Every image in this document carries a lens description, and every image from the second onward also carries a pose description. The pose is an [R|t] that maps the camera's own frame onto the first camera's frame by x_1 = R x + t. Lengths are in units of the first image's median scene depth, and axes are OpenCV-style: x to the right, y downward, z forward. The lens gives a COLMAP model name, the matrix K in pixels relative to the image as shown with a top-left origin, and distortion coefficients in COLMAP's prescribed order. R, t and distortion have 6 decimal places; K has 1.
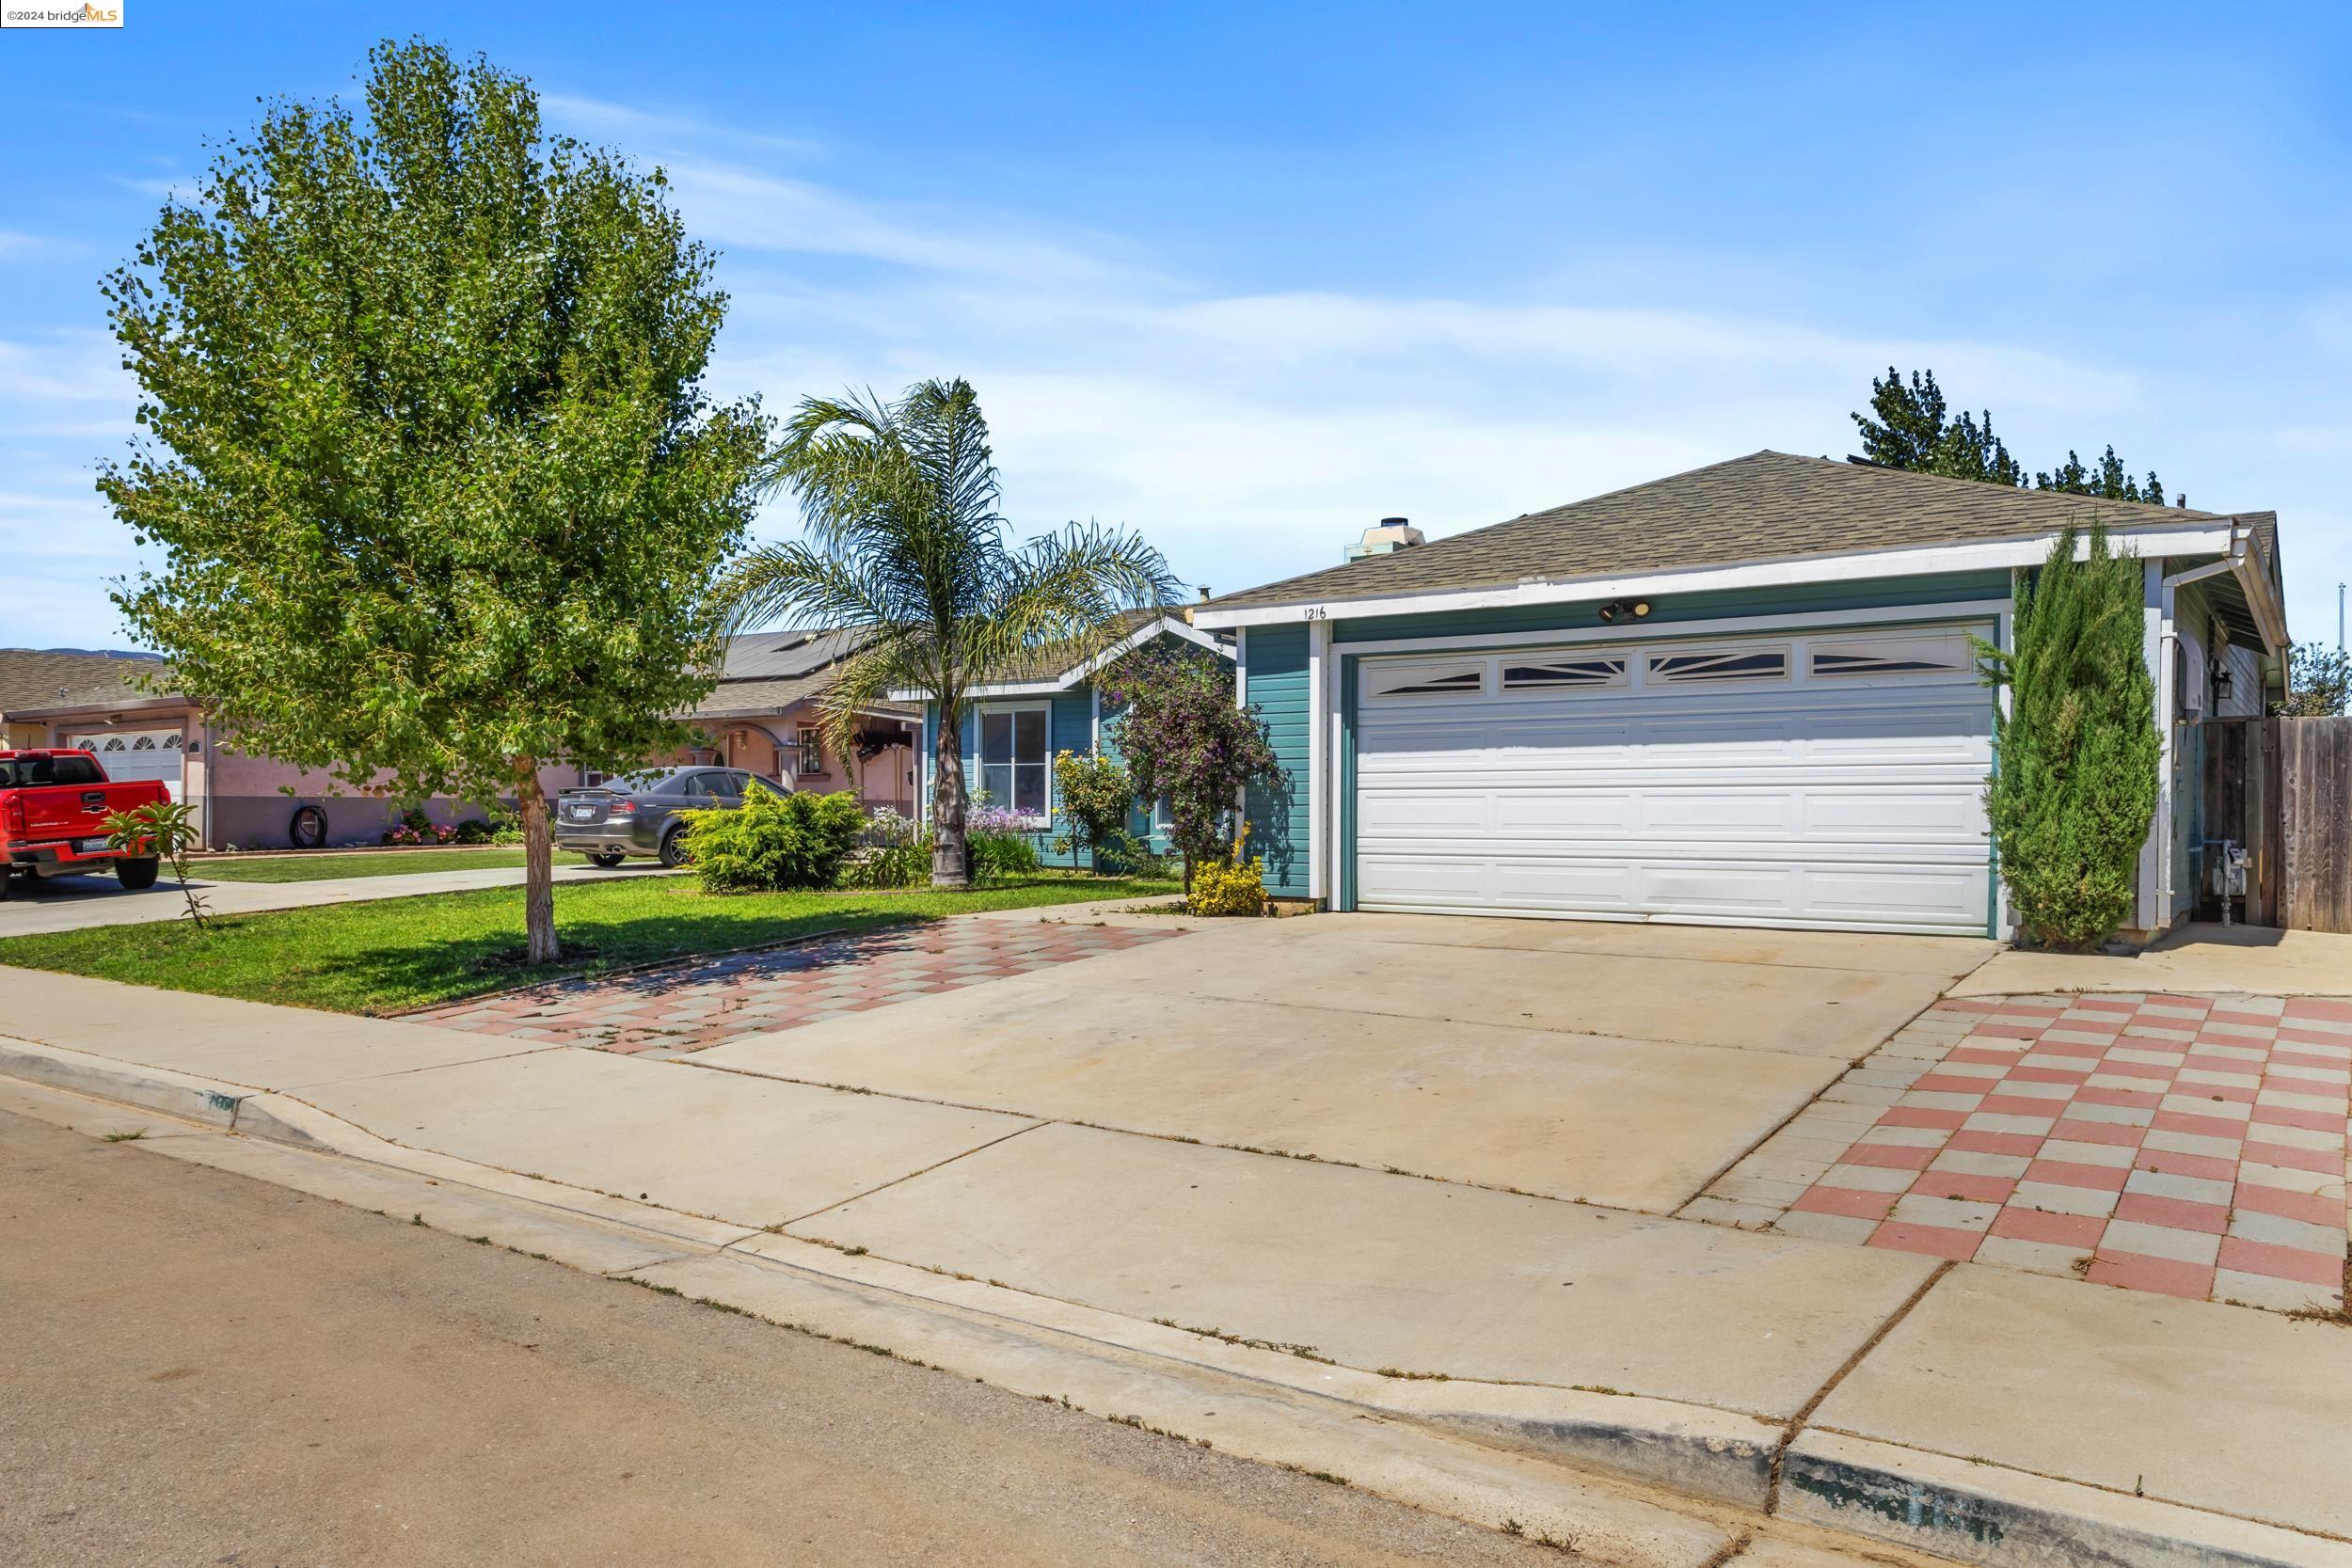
lens RADIAL K [[1652.8, 0, 1174.0], [0, 1652.8, 803.3], [0, 0, 1]] dist [0.010775, 0.001077]
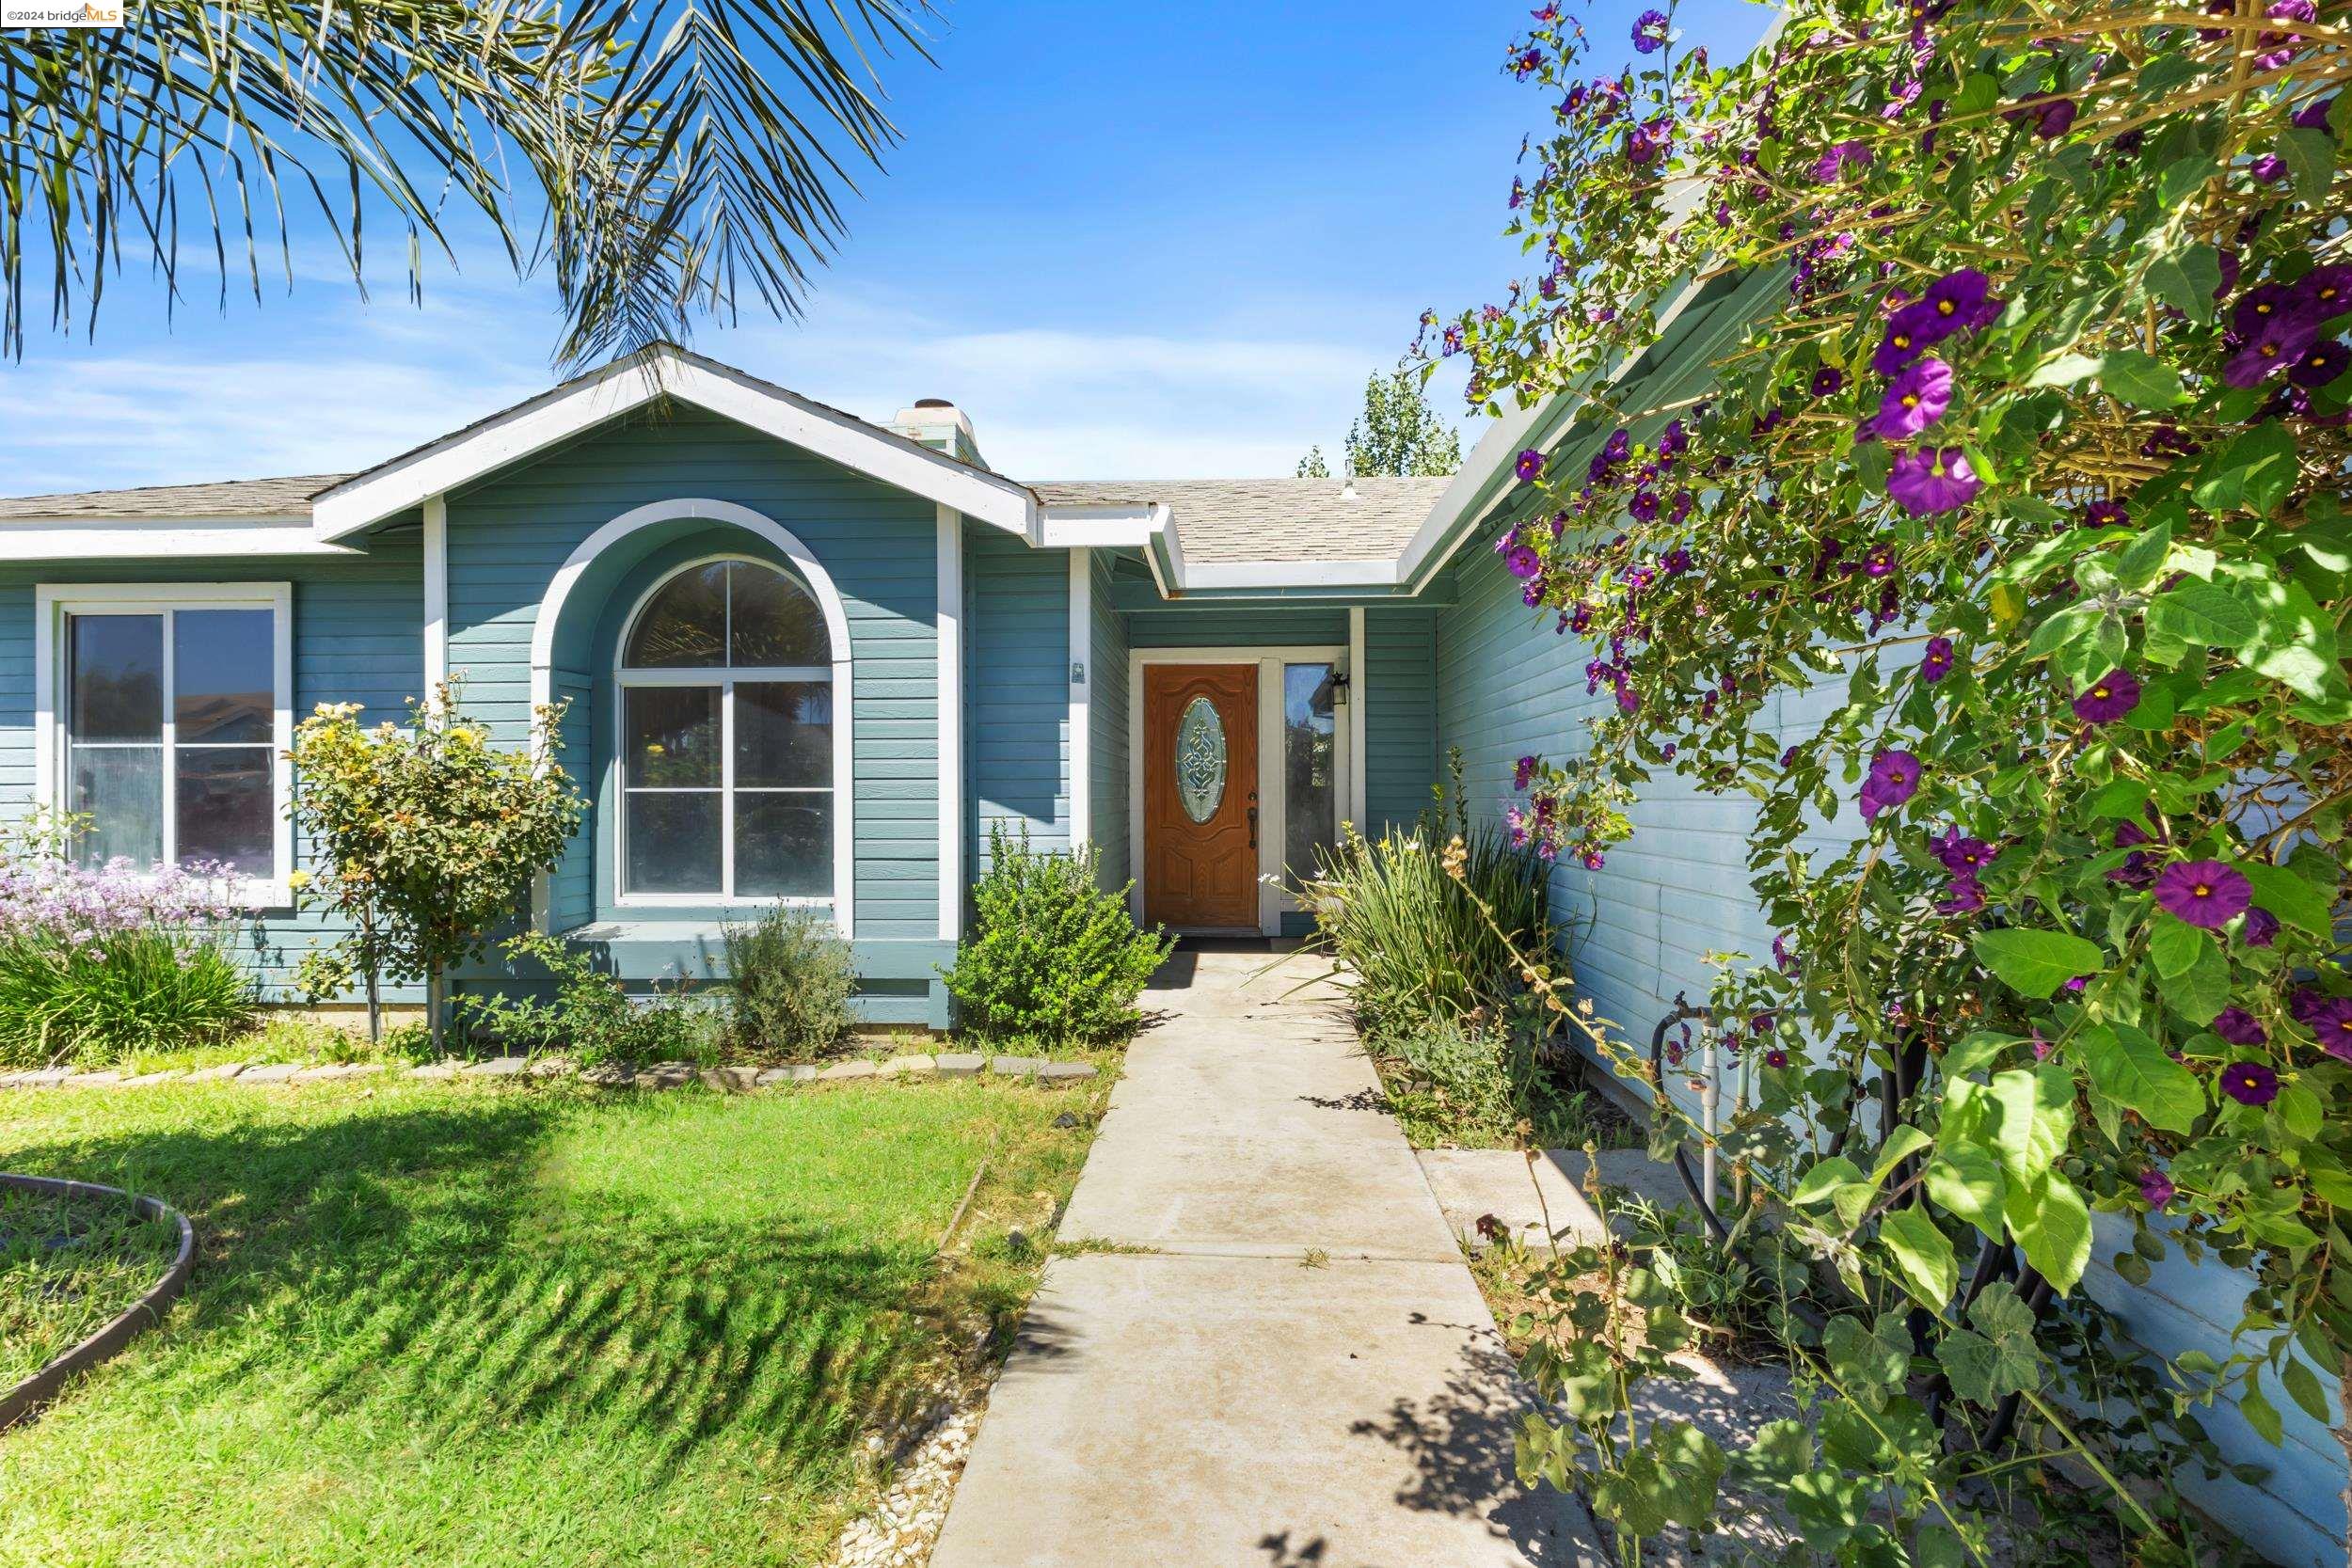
lens RADIAL K [[1102.6, 0, 1157.4], [0, 1102.6, 788.7], [0, 0, 1]] dist [0.001368, 0.000217]
pose [[0.844108, 0.002864, 0.536165, -0.068873], [-0.002083, 0.999996, -0.002063, -0.021501], [-0.536169, 0.000625, 0.844110, 1.110536]]
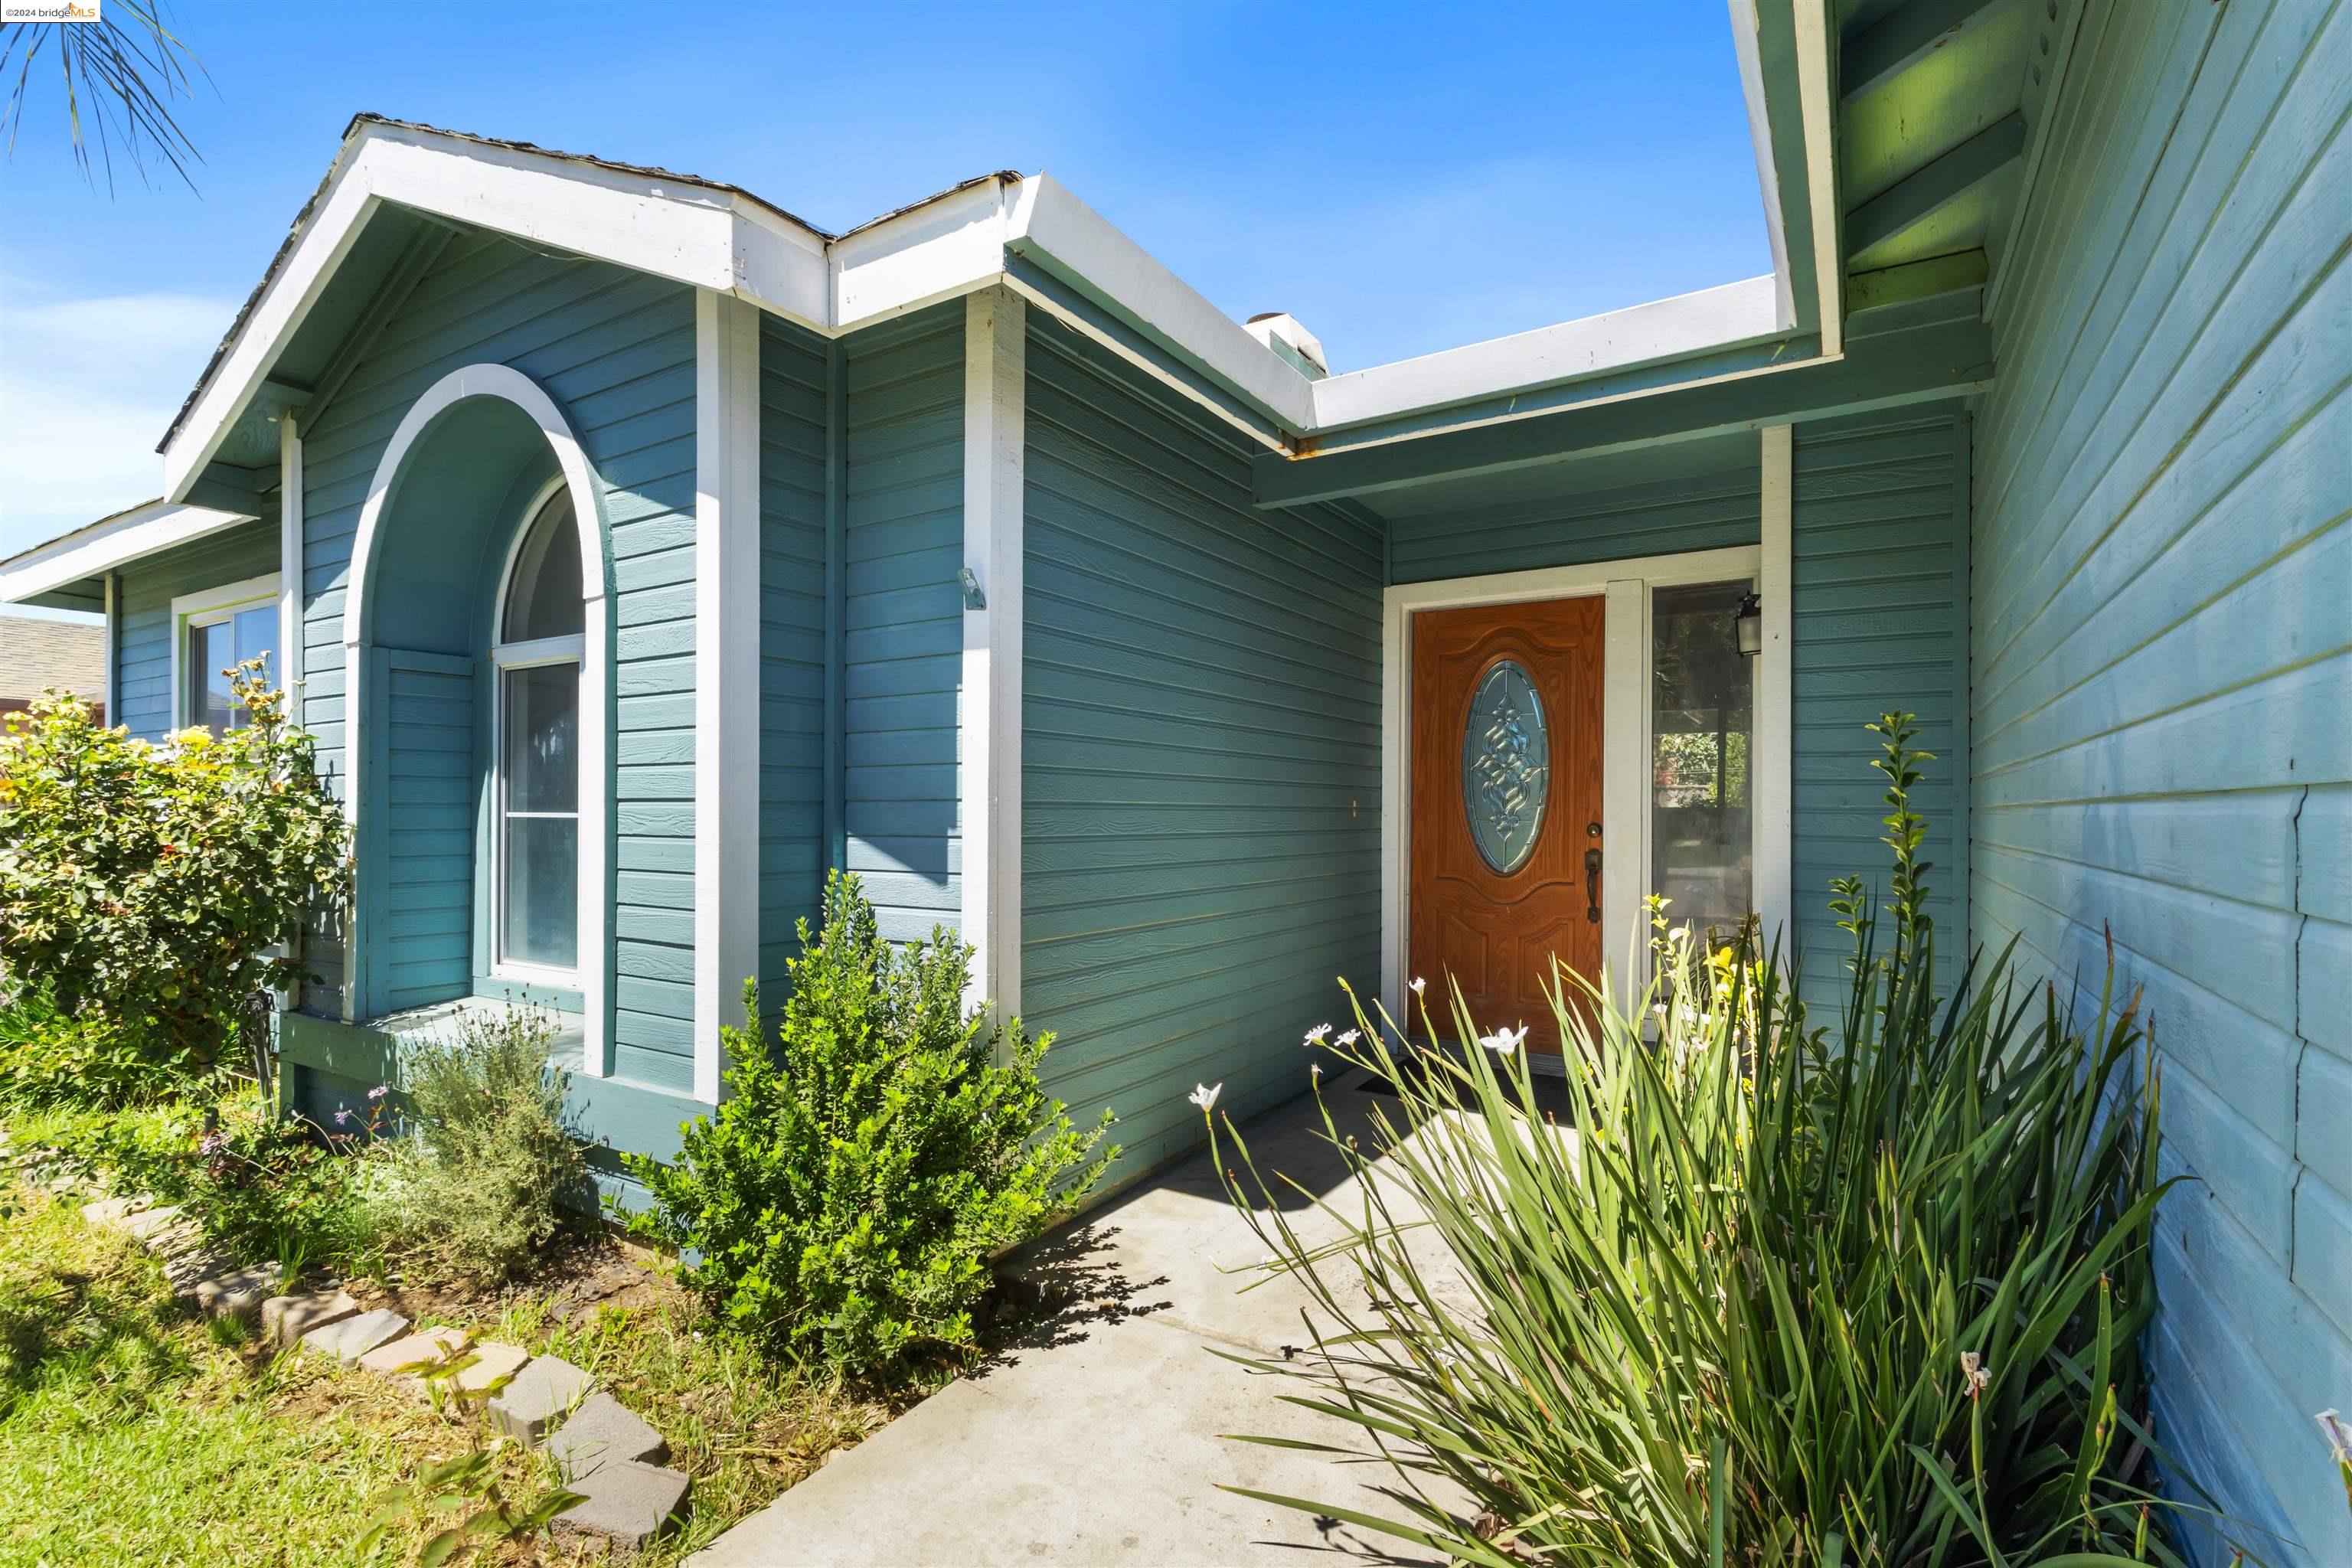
lens RADIAL K [[1102.7, 0, 1186.6], [0, 1102.7, 808.7], [0, 0, 1]] dist [0.001368, 0.000217]
pose [[0.997484, 0.007139, 0.070530, 0.179750], [-0.007227, 0.999973, 0.001001, -0.025168], [-0.070521, -0.001508, 0.997509, 1.284143]]
